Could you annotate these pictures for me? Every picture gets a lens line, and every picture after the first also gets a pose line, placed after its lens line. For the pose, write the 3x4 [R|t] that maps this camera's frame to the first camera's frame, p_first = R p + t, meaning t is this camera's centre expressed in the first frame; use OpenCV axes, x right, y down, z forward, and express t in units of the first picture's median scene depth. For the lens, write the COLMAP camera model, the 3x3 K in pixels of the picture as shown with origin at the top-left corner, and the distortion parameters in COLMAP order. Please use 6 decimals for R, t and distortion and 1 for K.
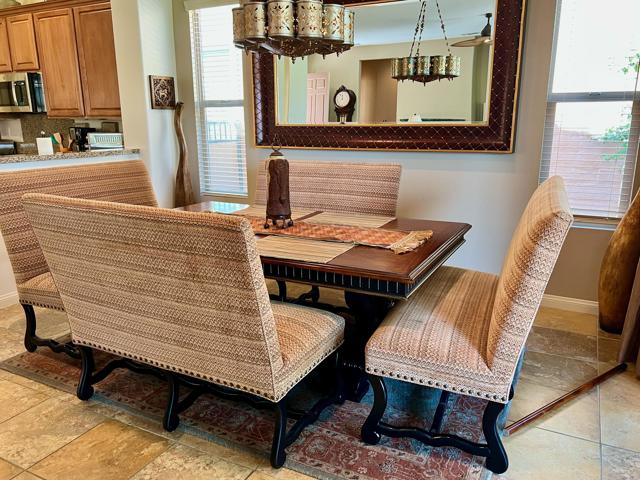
lens RADIAL K [[519.4, 0, 294.8], [0, 519.4, 247.3], [0, 0, 1]] dist [0.067477, -0.054855]
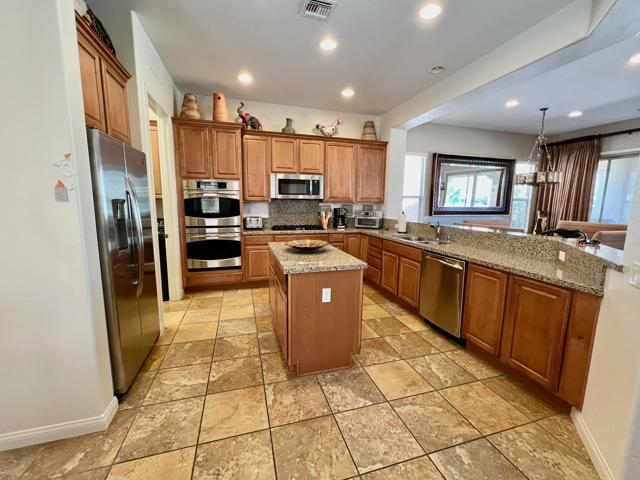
lens RADIAL K [[262.6, 0, 322.7], [0, 262.6, 241.8], [0, 0, 1]] dist [-0.003289, -0.000631]
pose [[0.695759, -0.090539, 0.712546, -1.228490], [0.163185, 0.986008, -0.034055, -0.110716], [-0.699493, 0.139971, 0.700798, 0.506973]]
